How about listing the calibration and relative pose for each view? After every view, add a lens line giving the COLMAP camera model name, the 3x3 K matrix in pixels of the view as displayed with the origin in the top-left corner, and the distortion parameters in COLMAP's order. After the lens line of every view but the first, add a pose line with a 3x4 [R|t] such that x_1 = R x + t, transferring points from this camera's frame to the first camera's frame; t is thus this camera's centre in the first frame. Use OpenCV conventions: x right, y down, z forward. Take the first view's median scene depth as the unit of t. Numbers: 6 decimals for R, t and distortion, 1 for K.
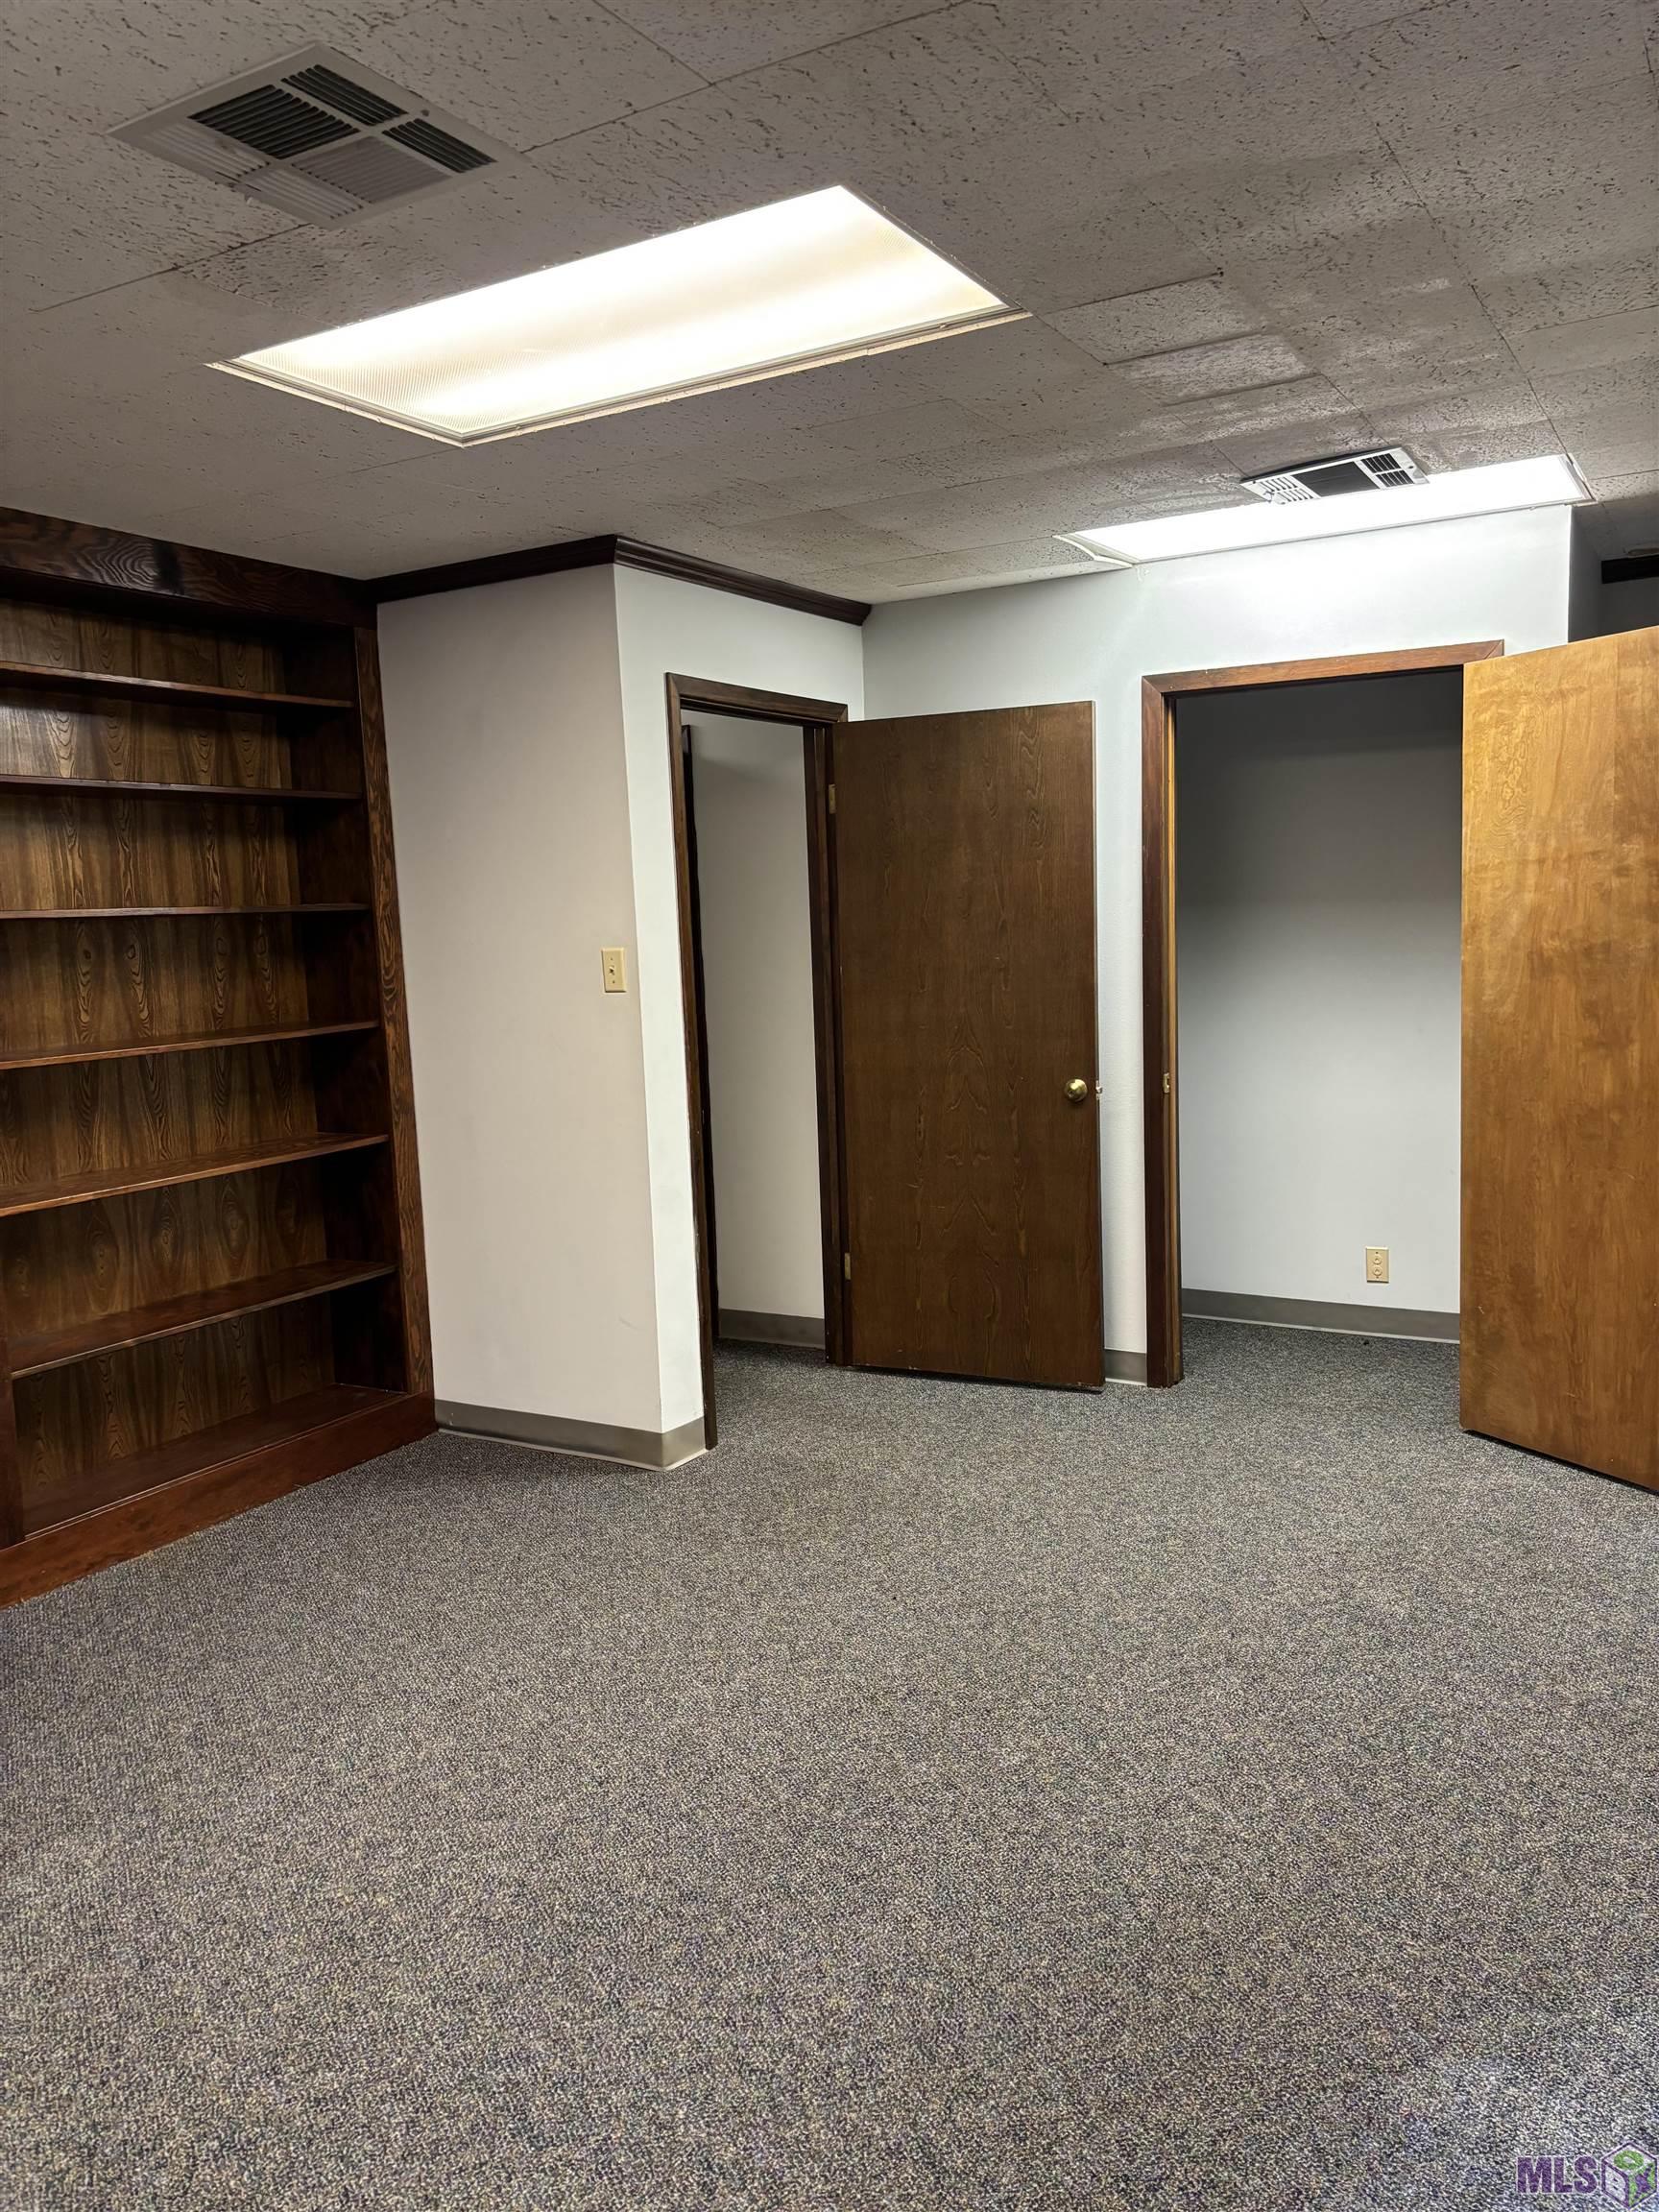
lens RADIAL K [[1673.8, 0, 833.3], [0, 1673.8, 1110.4], [0, 0, 1]] dist [0.034394, -0.003225]
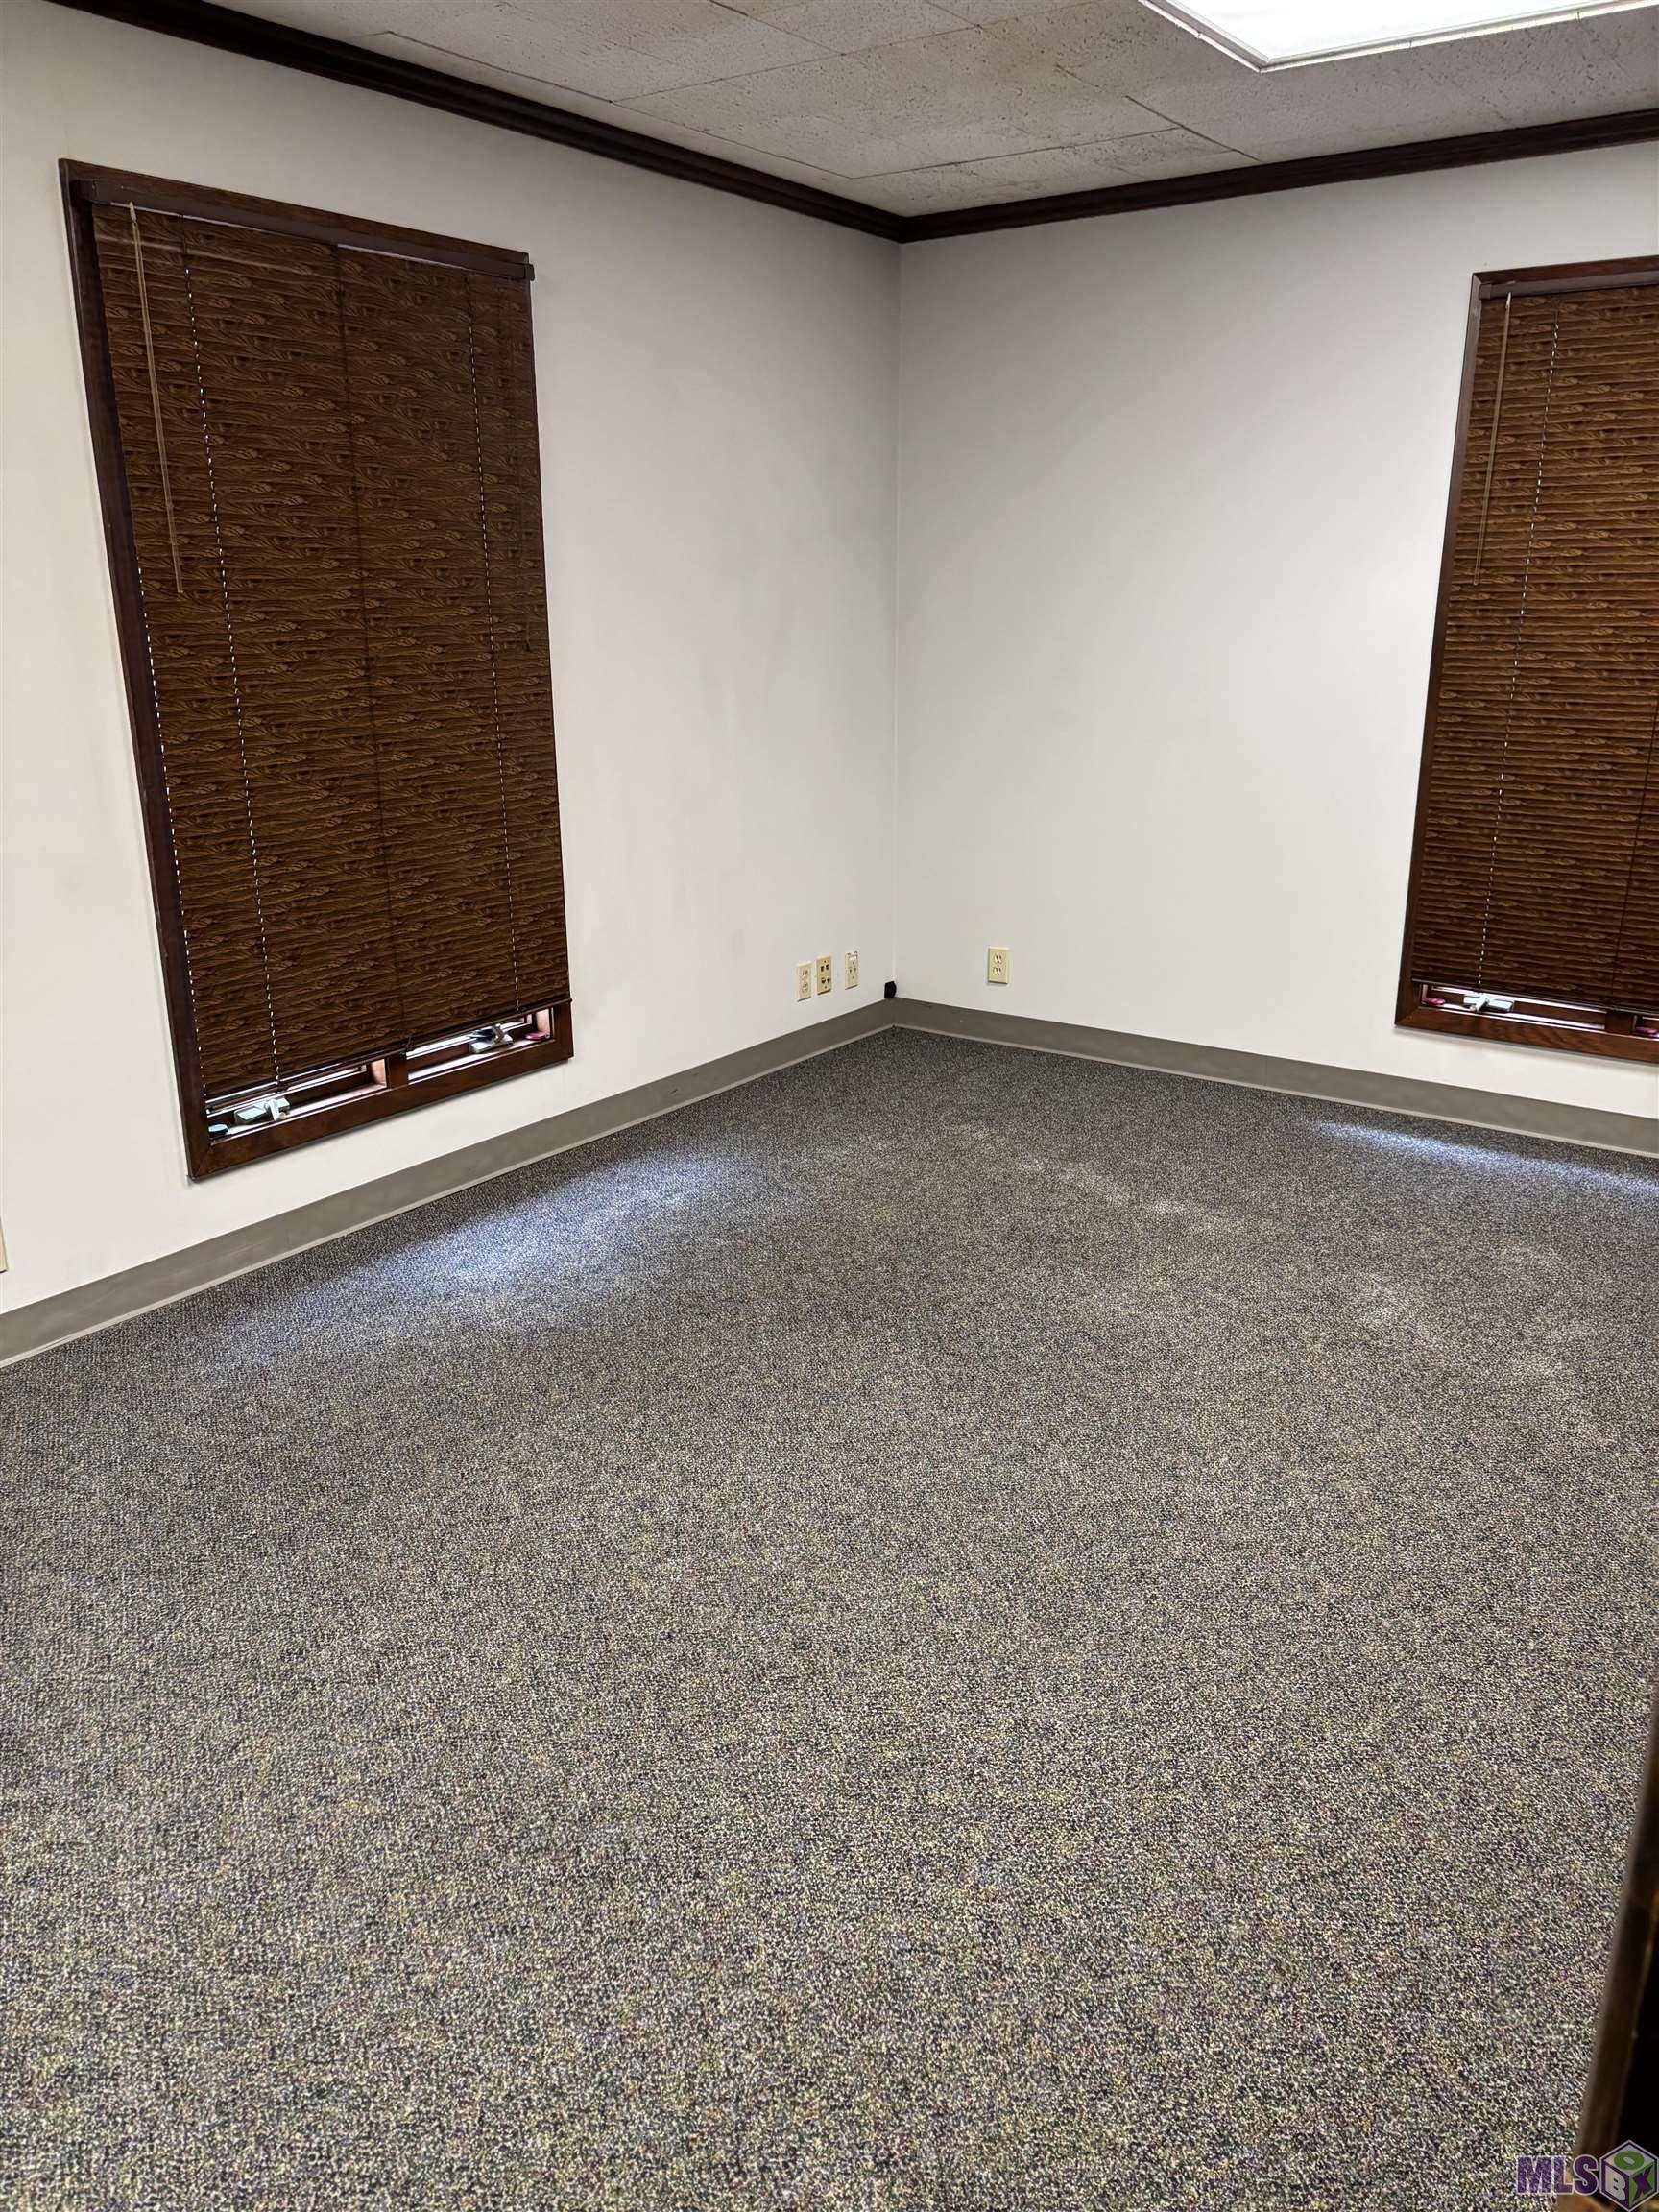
lens RADIAL K [[1673.8, 0, 820.6], [0, 1673.8, 1110.9], [0, 0, 1]] dist [0.034394, -0.003225]
pose [[-0.994820, 0.011578, 0.100995, -0.042402], [0.052266, 0.910377, 0.410465, -0.129481], [-0.087191, 0.413617, -0.906266, 1.167820]]
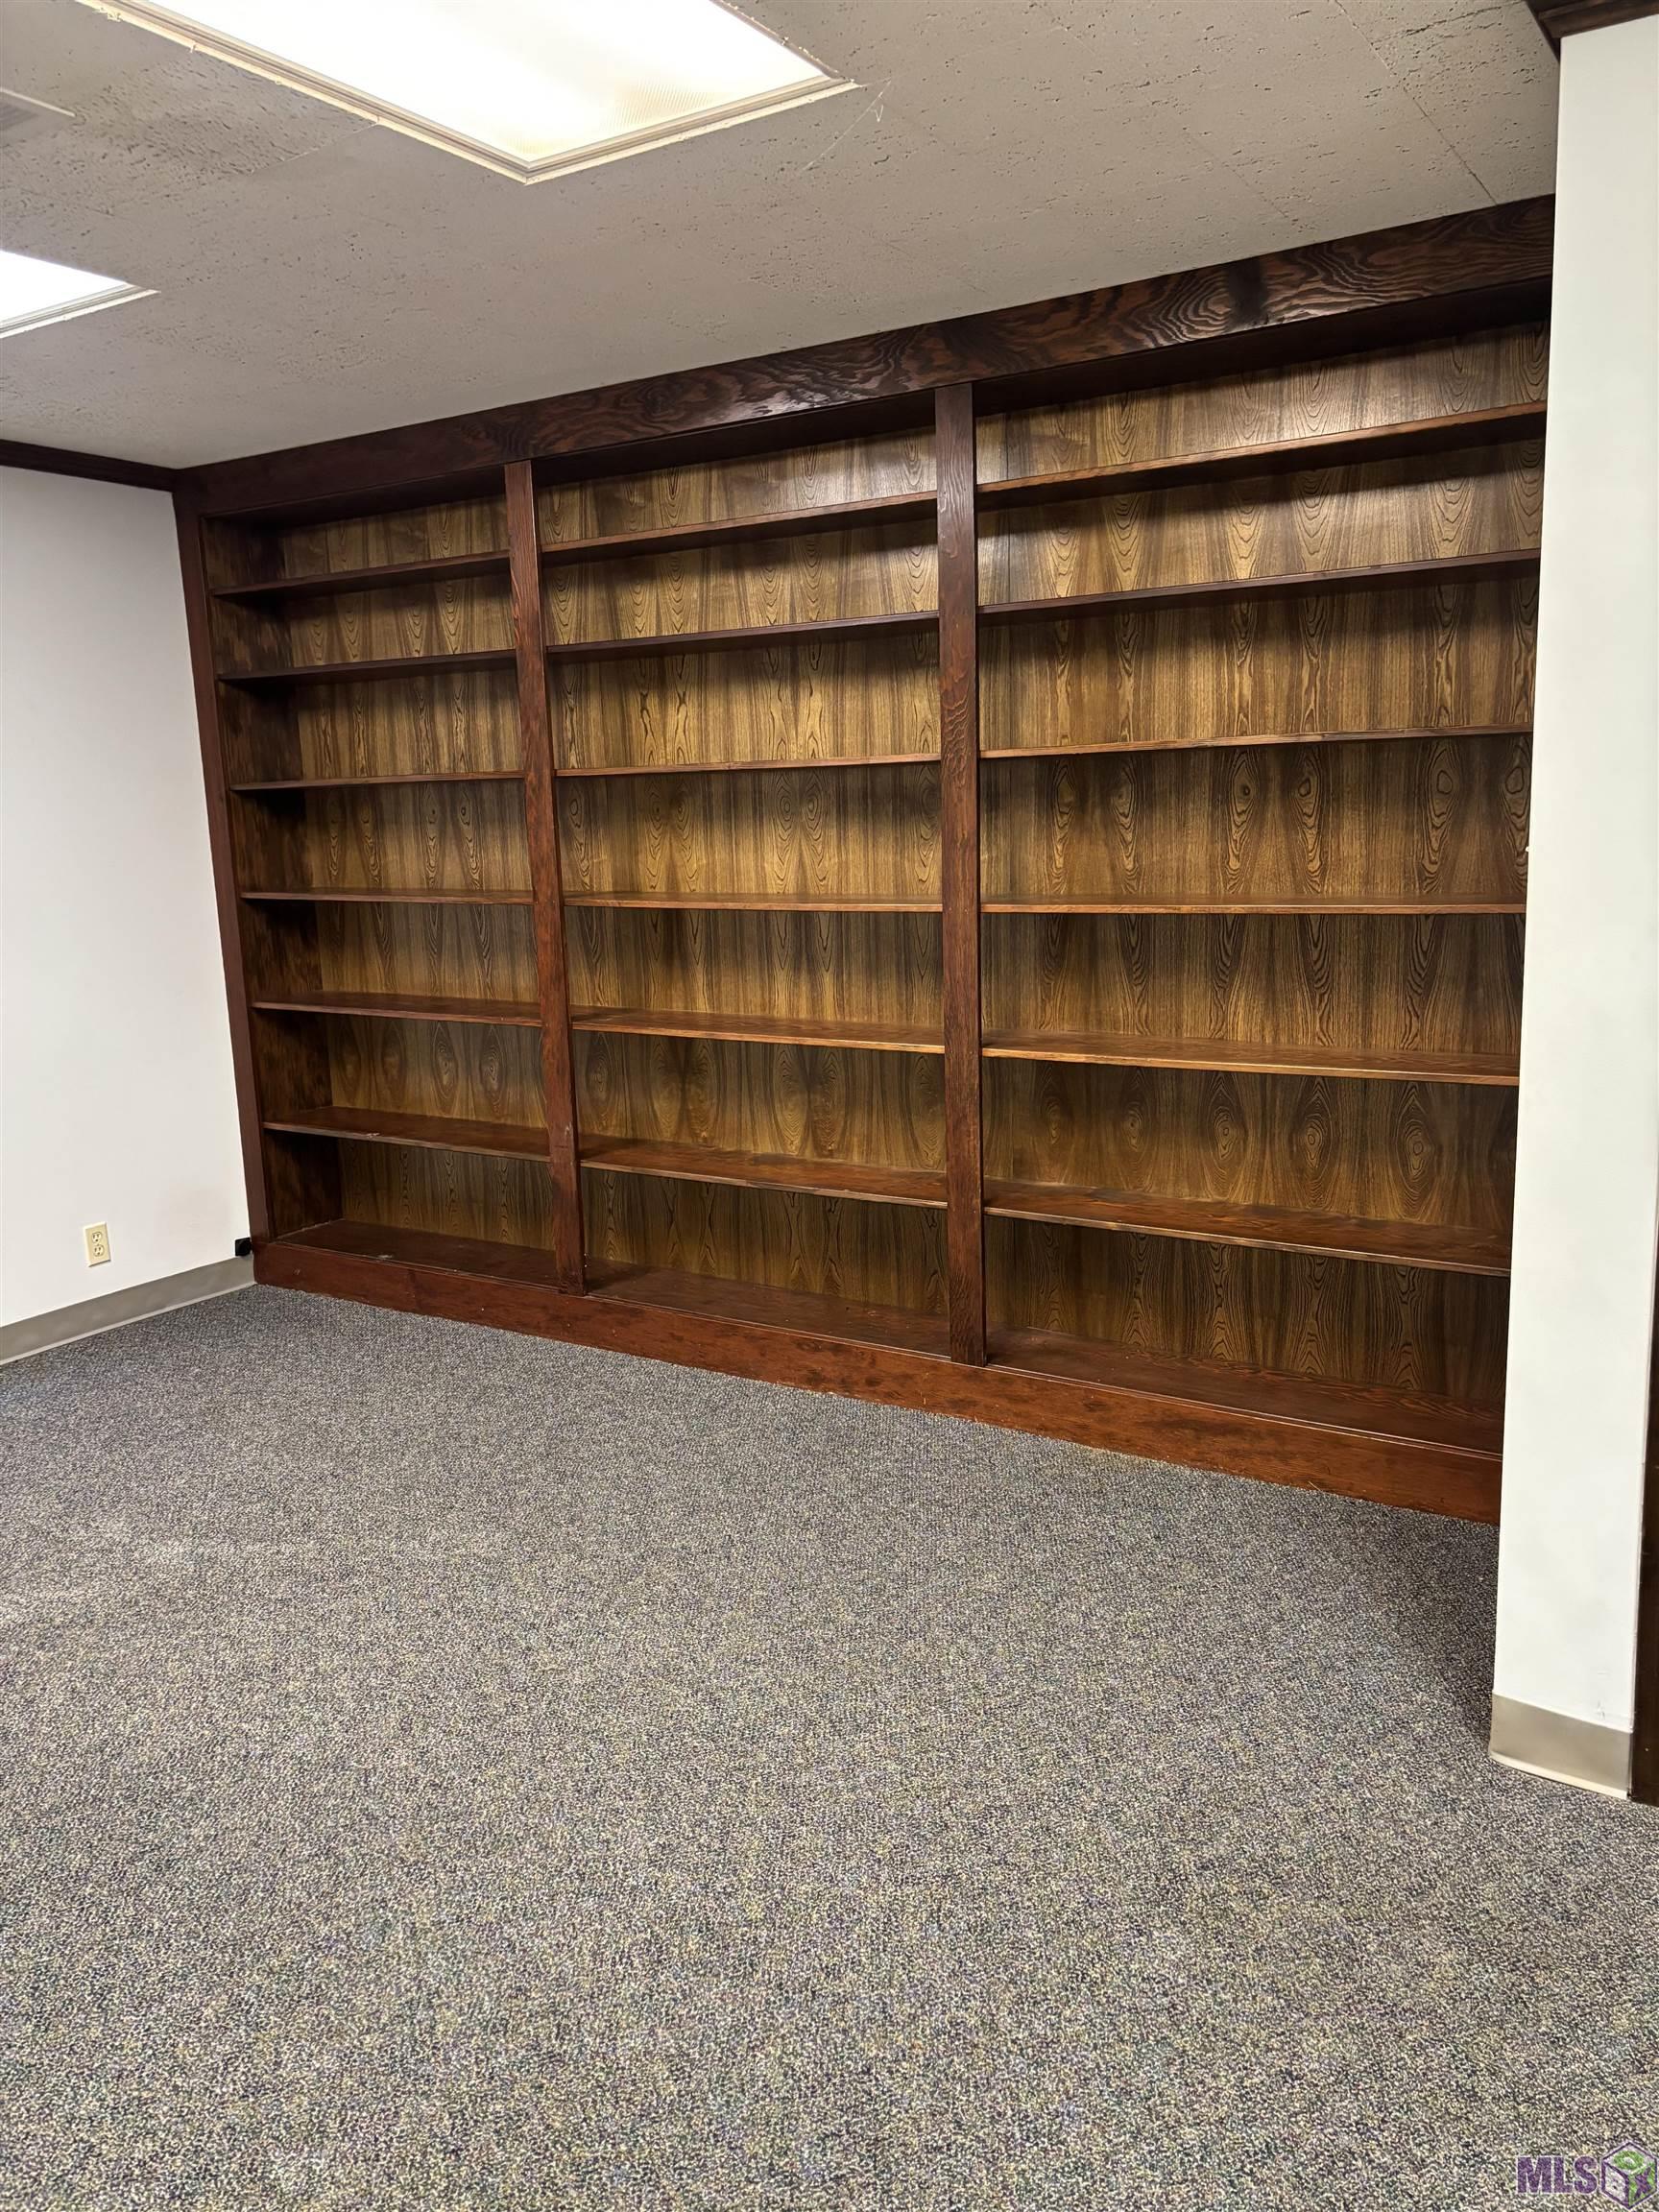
lens RADIAL K [[1673.8, 0, 828.0], [0, 1673.8, 1102.3], [0, 0, 1]] dist [0.034394, -0.003225]
pose [[-0.042780, 0.223431, -0.973780, 0.433938], [-0.083768, 0.970439, 0.226344, -0.113395], [0.995567, 0.091255, -0.022799, 0.814497]]
